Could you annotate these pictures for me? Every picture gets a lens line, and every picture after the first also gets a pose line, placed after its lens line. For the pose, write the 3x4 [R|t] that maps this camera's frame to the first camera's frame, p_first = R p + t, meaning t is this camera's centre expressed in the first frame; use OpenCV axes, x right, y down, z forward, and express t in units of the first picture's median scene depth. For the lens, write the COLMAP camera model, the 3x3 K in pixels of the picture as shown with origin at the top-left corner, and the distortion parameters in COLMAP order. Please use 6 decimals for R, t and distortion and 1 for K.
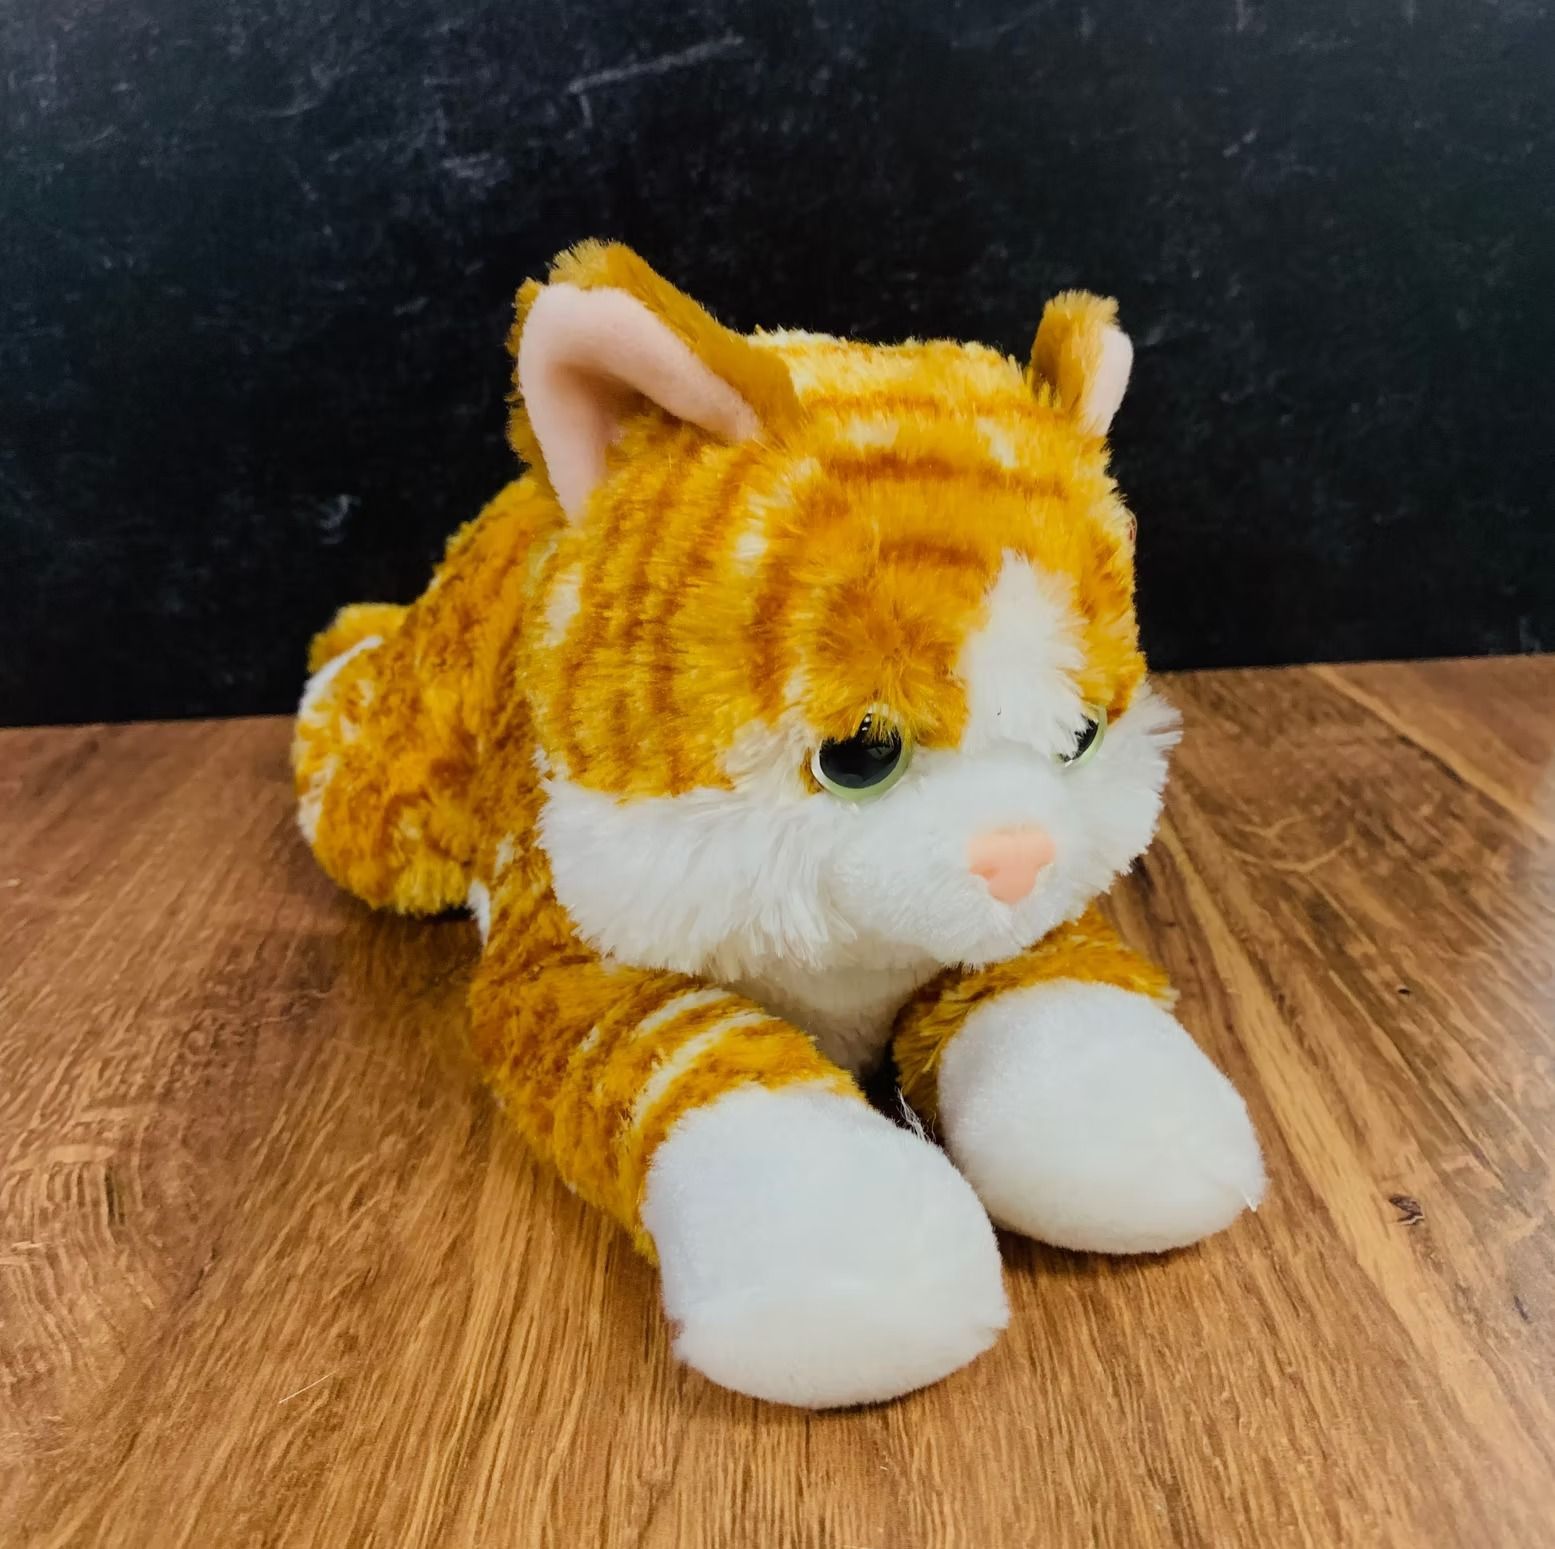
lens RADIAL K [[1624.0, 0, 778.4], [0, 1624.0, 769.8], [0, 0, 1]] dist [-0.047507, 0.067733]
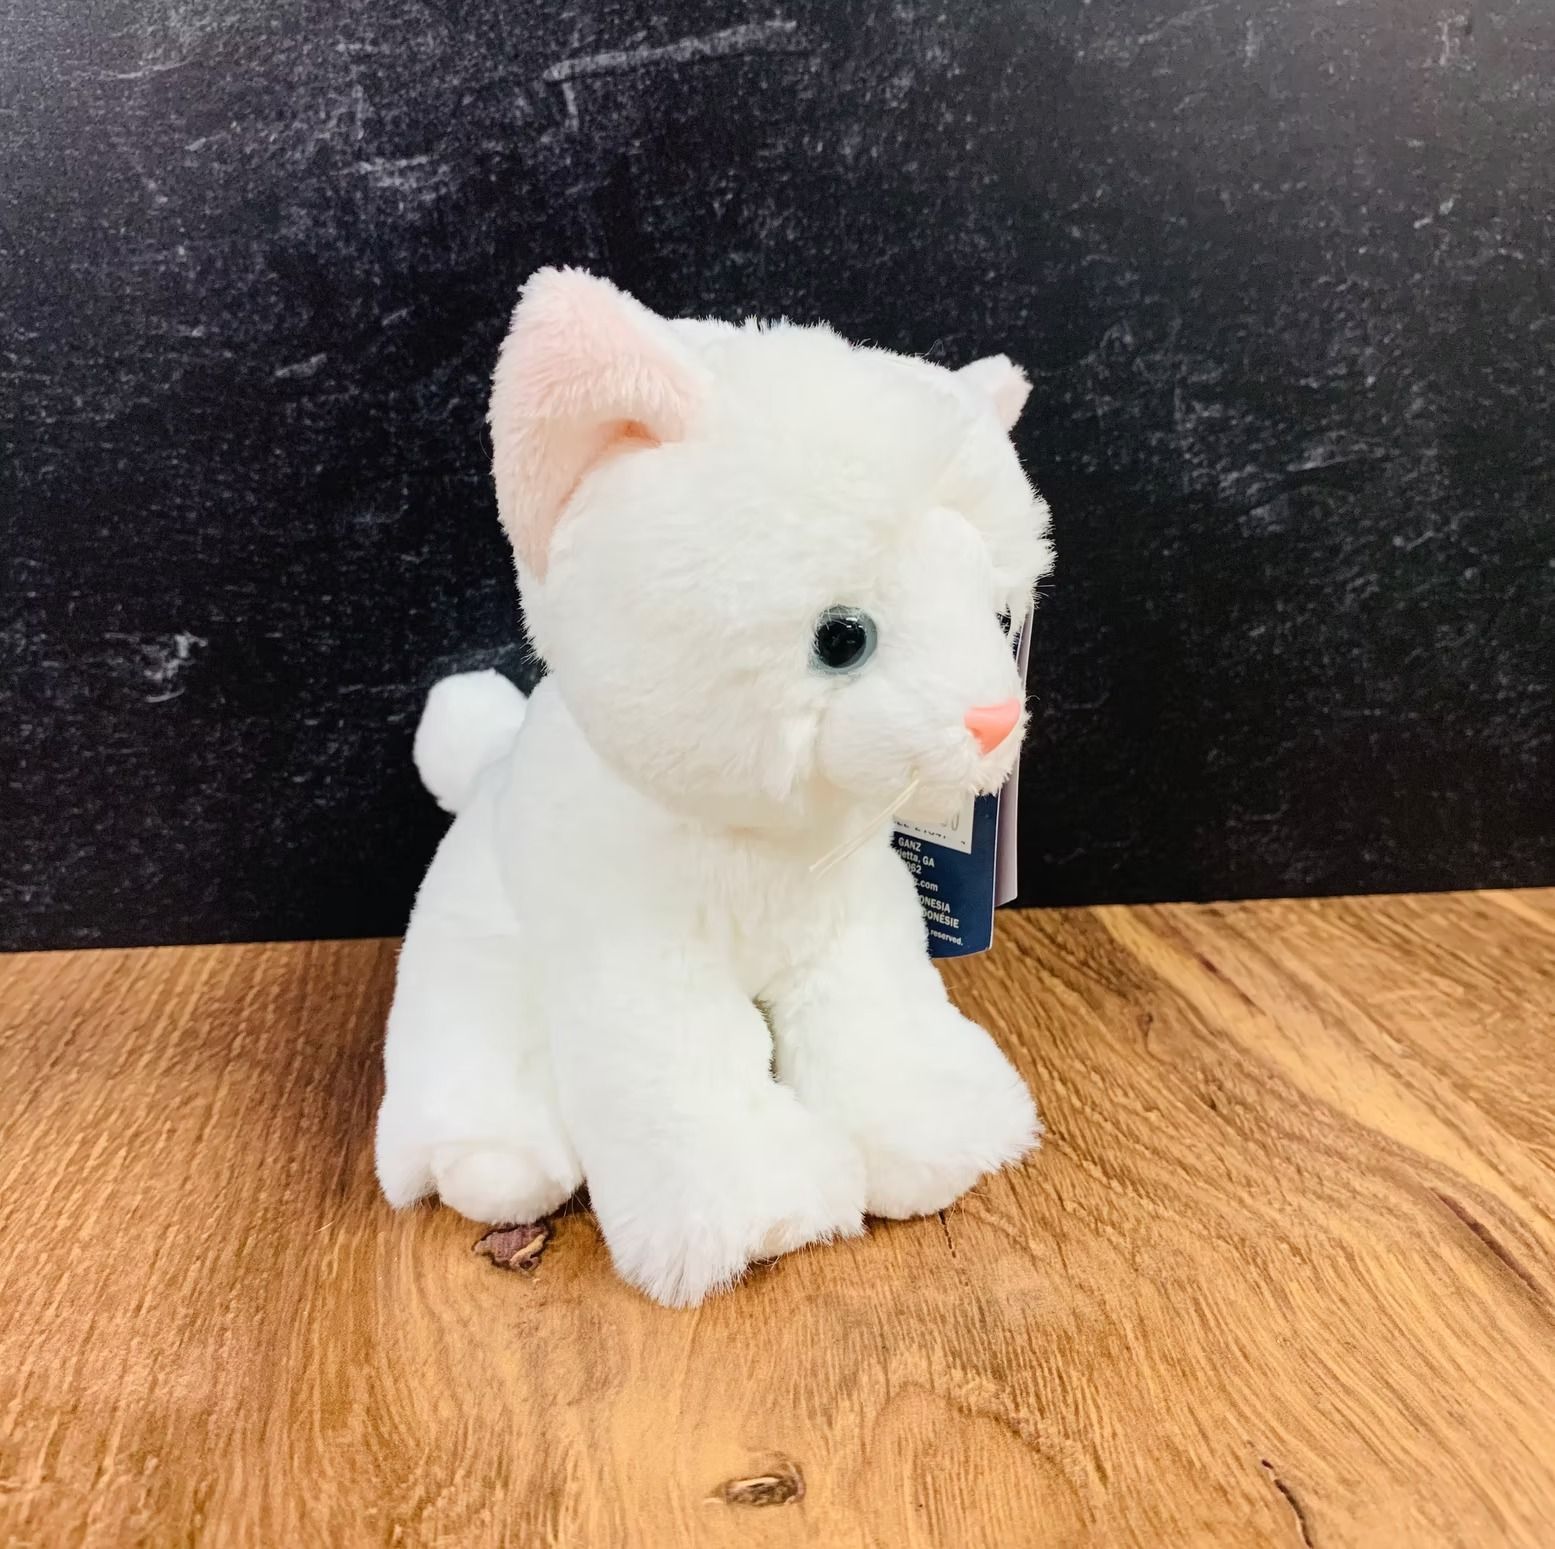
lens RADIAL K [[1632.7, 0, 782.6], [0, 1632.7, 770.8], [0, 0, 1]] dist [-0.047469, 0.055960]
pose [[0.989965, 0.019177, 0.140007, -0.196867], [-0.006534, 0.995901, -0.090209, -0.089275], [-0.141163, 0.088389, 0.986033, 0.506844]]
